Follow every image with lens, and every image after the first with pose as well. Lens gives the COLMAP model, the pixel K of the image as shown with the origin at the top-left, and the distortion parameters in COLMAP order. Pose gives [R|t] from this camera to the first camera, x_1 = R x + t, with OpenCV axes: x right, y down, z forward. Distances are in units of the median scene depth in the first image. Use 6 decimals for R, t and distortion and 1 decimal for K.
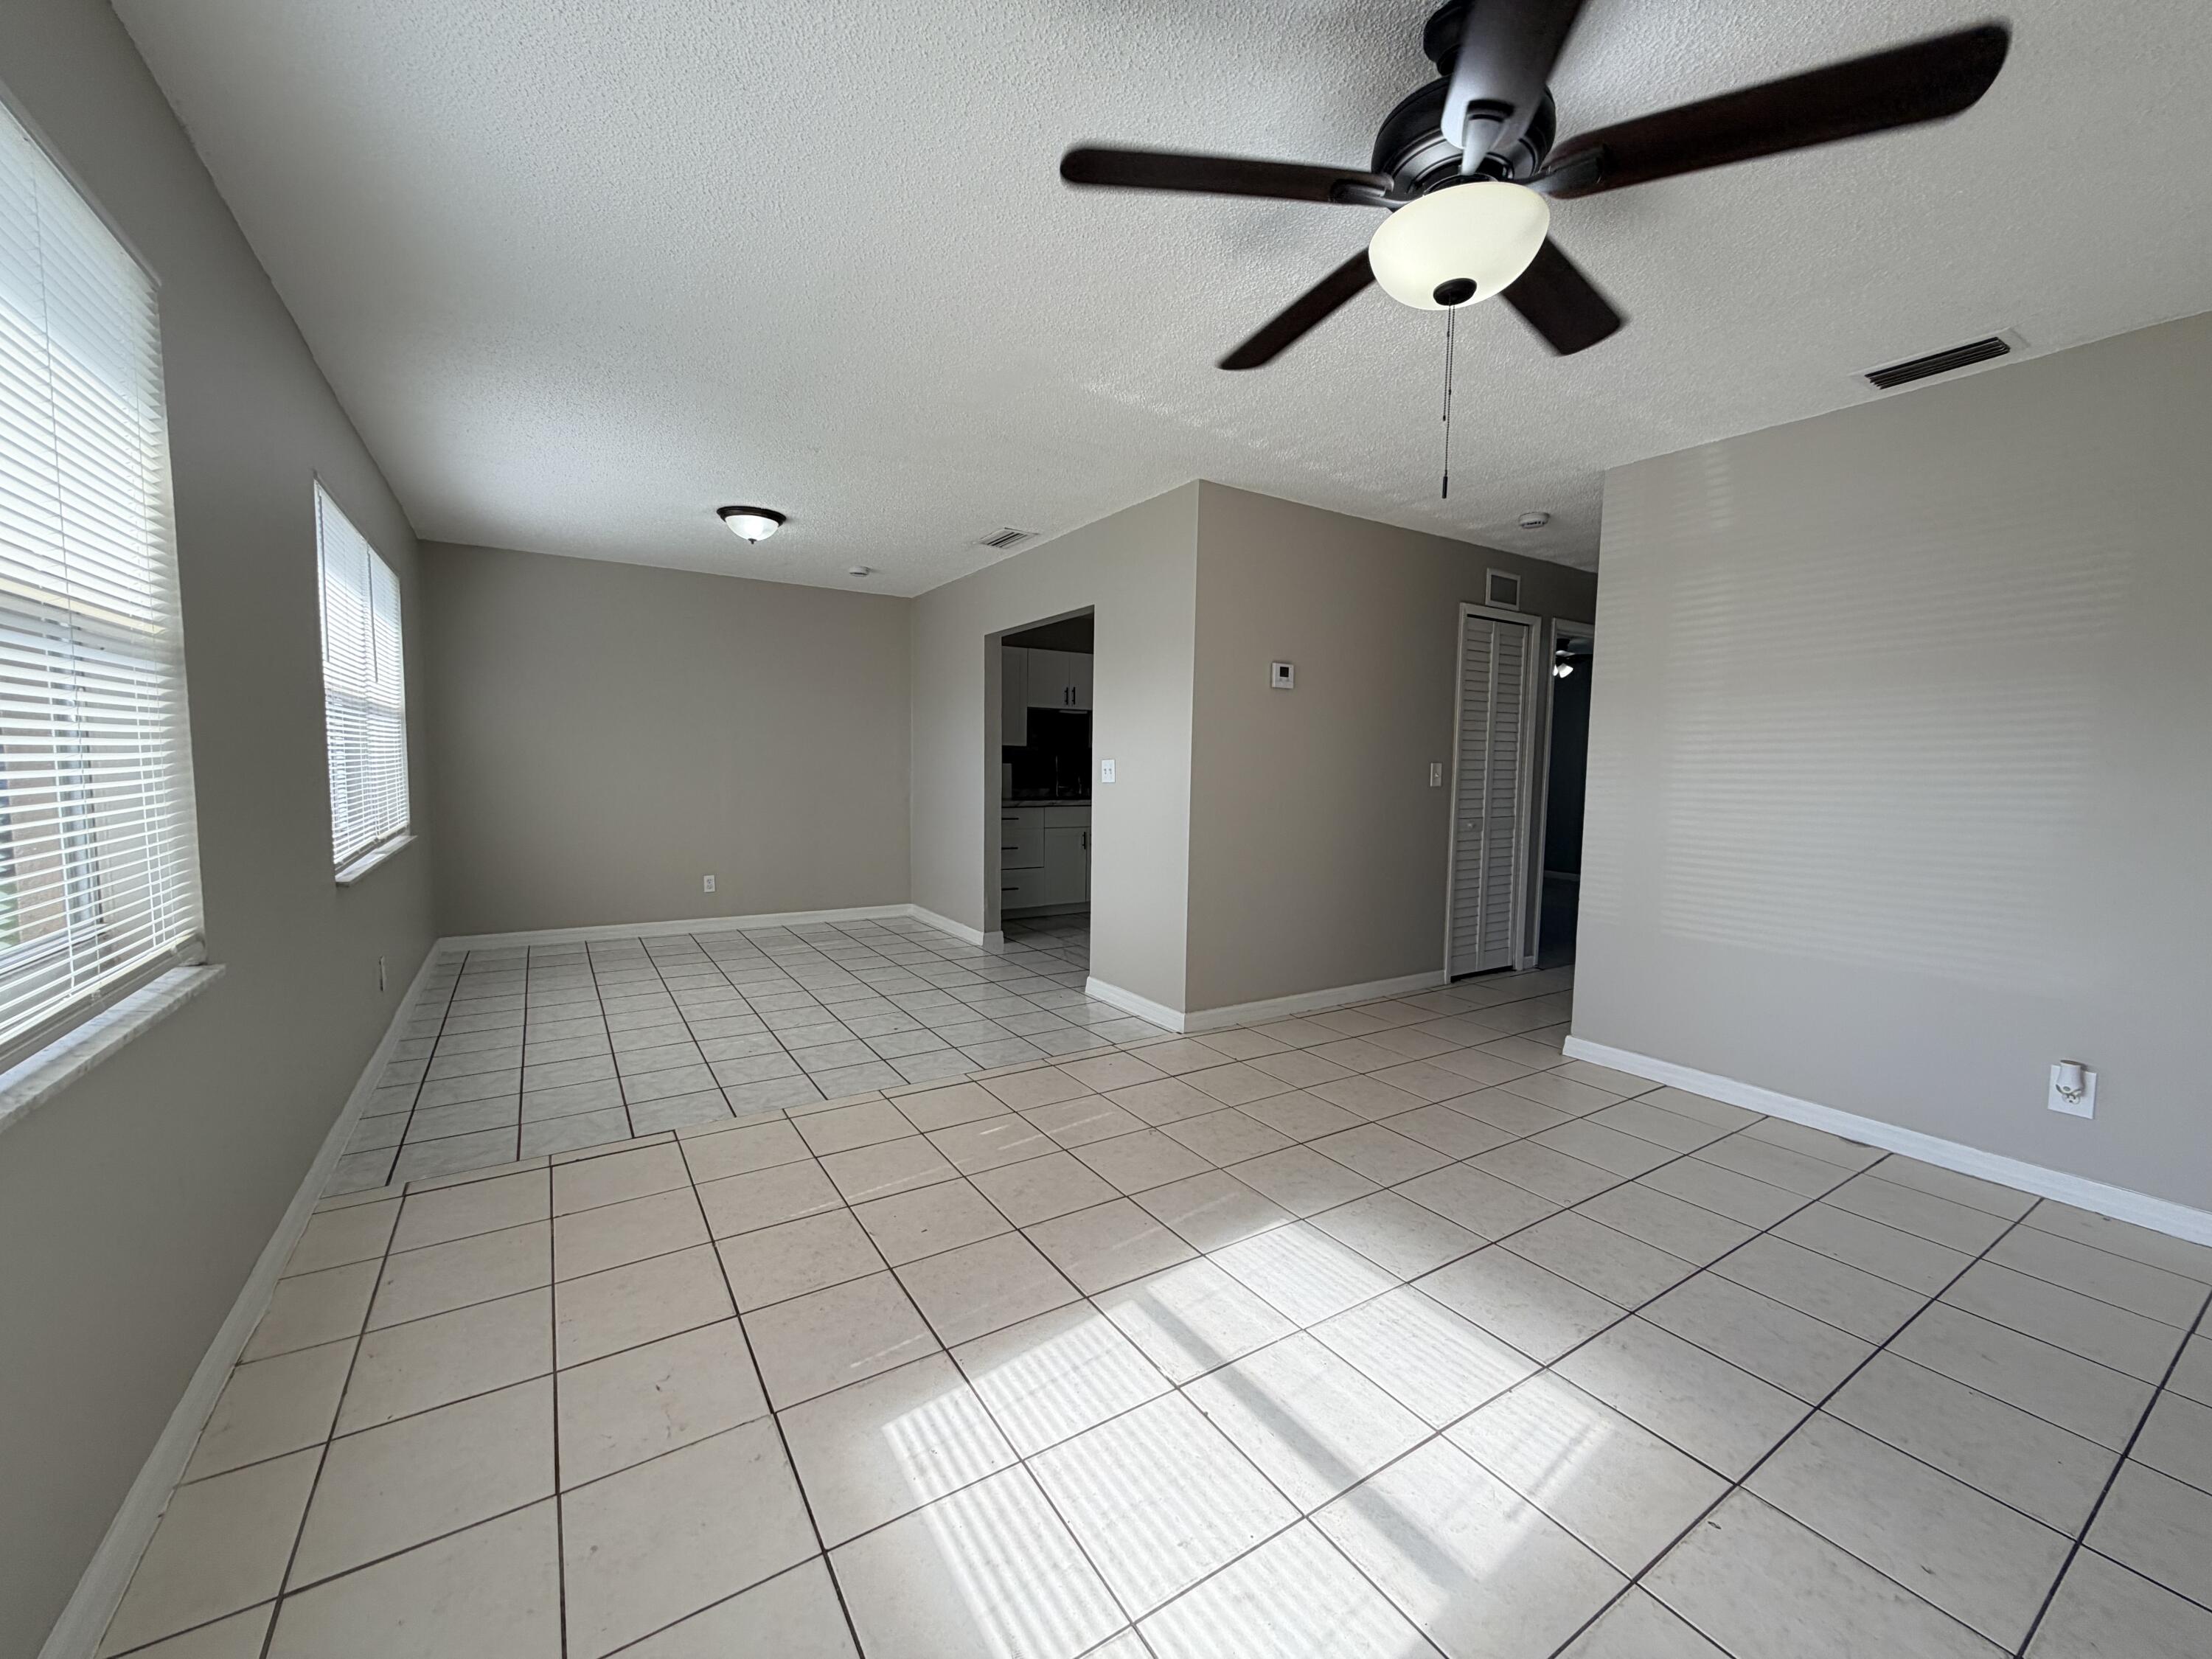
lens RADIAL K [[887.4, 0, 1099.5], [0, 887.4, 827.9], [0, 0, 1]] dist [-0.000249, 0.000541]
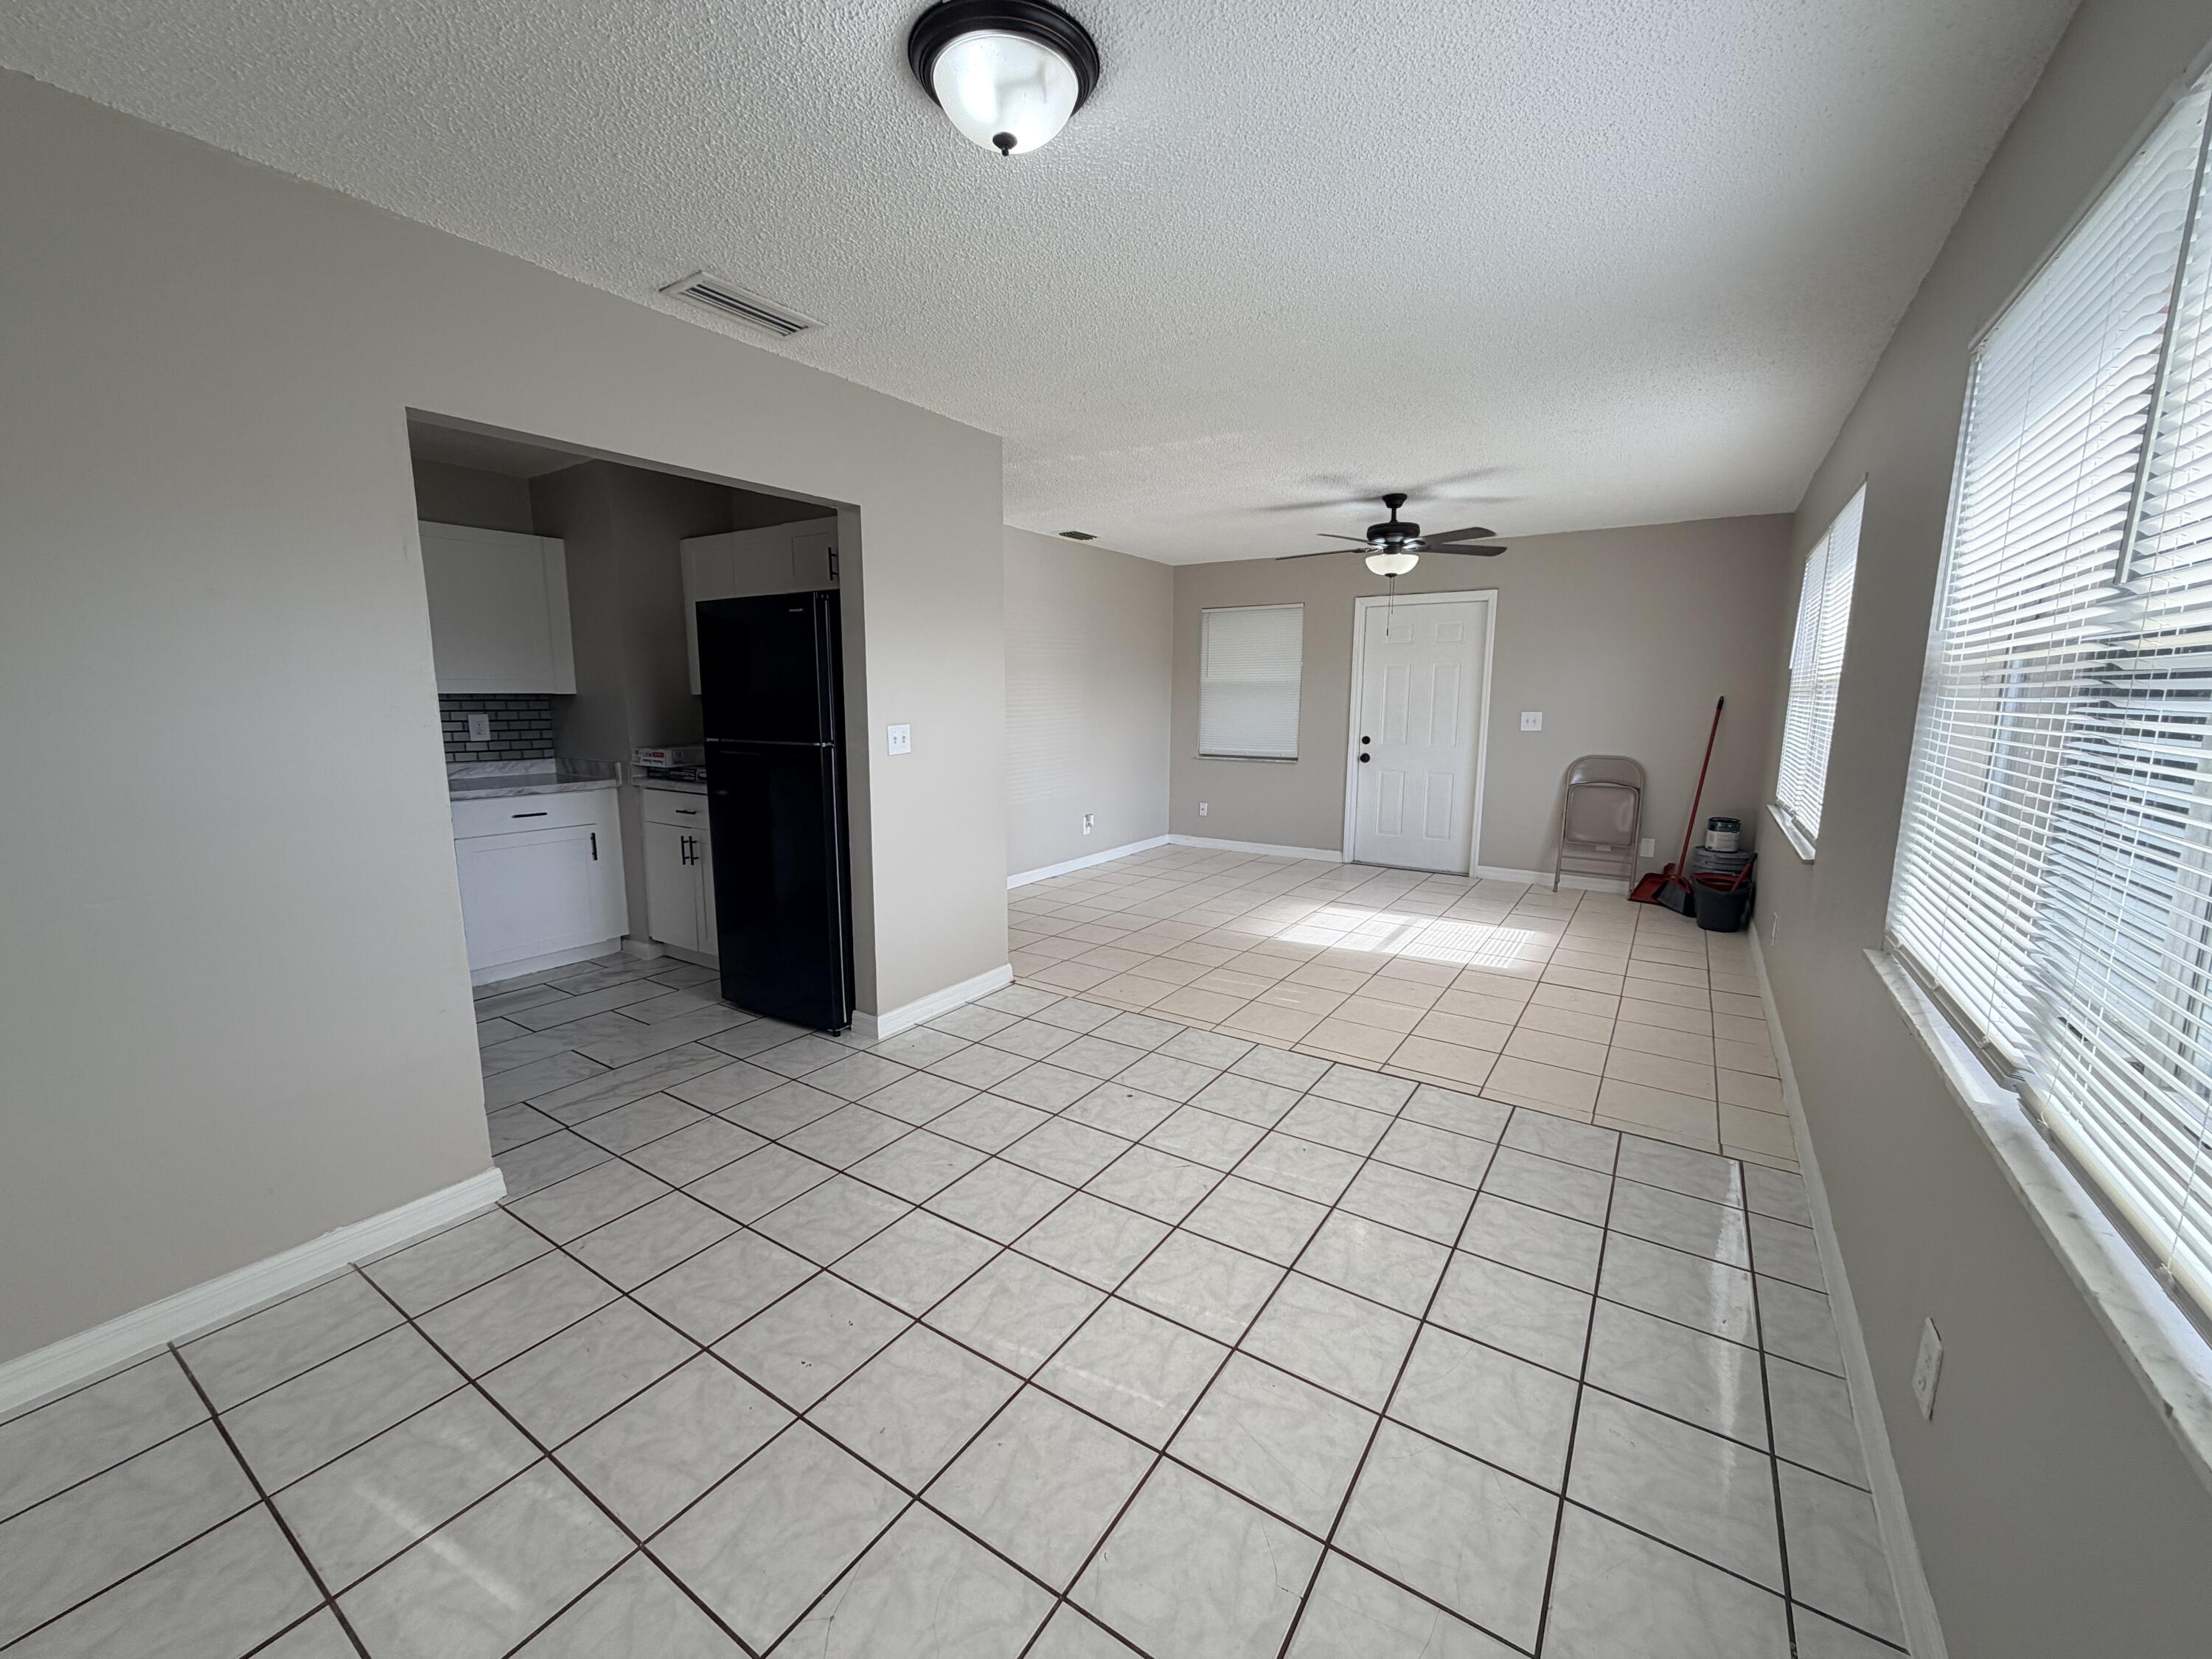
lens RADIAL K [[887.4, 0, 1099.5], [0, 887.4, 827.9], [0, 0, 1]] dist [-0.000249, 0.000541]
pose [[-0.413975, -0.160876, 0.895960, -0.937128], [0.053540, 0.978252, 0.200390, -0.163786], [-0.908713, 0.130926, -0.396358, 1.409351]]
